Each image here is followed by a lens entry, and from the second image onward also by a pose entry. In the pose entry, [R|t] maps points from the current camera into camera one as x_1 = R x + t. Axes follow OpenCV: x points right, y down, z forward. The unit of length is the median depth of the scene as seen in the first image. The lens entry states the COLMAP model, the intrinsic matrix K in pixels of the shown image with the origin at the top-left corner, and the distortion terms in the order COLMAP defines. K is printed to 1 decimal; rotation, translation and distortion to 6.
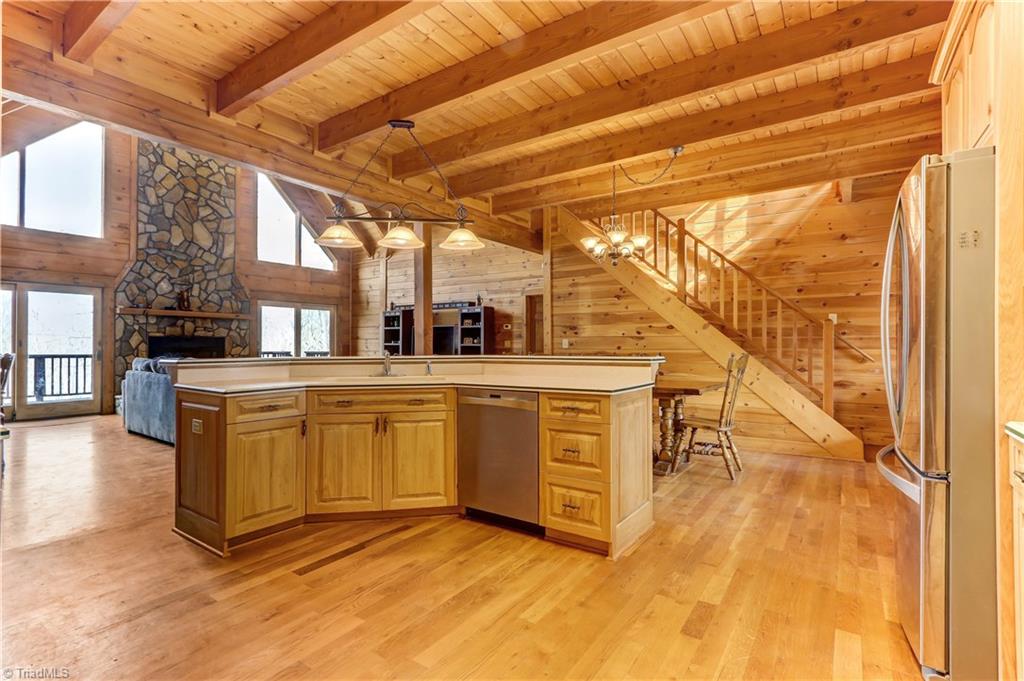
lens RADIAL K [[480.4, 0, 512.6], [0, 480.4, 336.9], [0, 0, 1]] dist [0.009717, 0.000052]
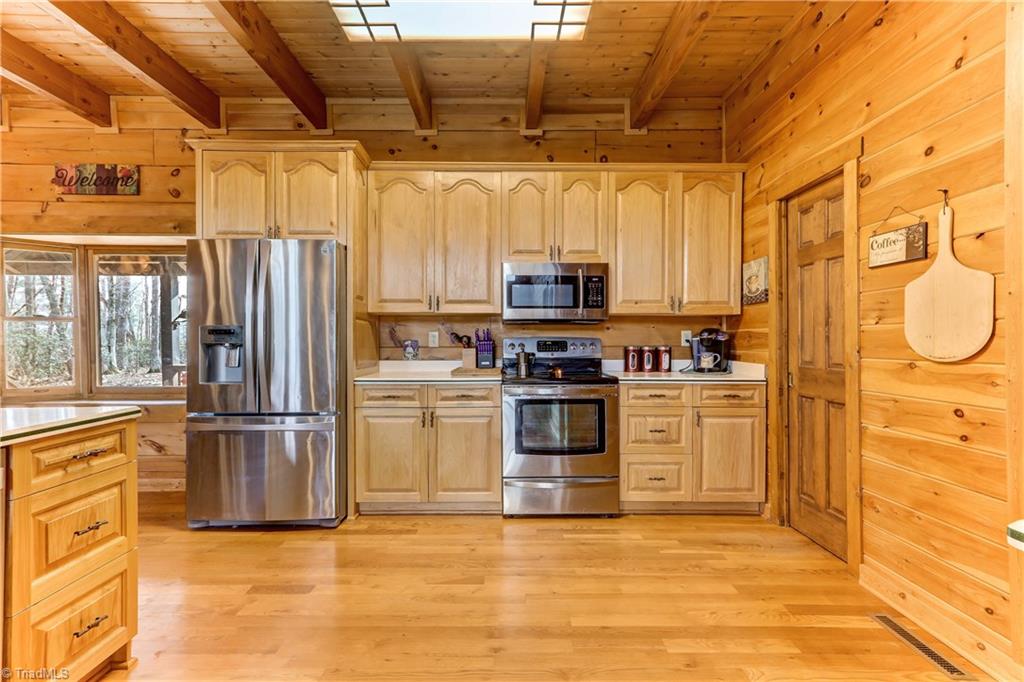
lens RADIAL K [[480.4, 0, 518.5], [0, 480.4, 347.0], [0, 0, 1]] dist [0.009717, 0.000052]
pose [[-0.569575, -0.004052, 0.821929, -0.636258], [-0.004579, 0.999988, 0.001756, 0.017927], [-0.821926, -0.002764, -0.569587, 0.906943]]
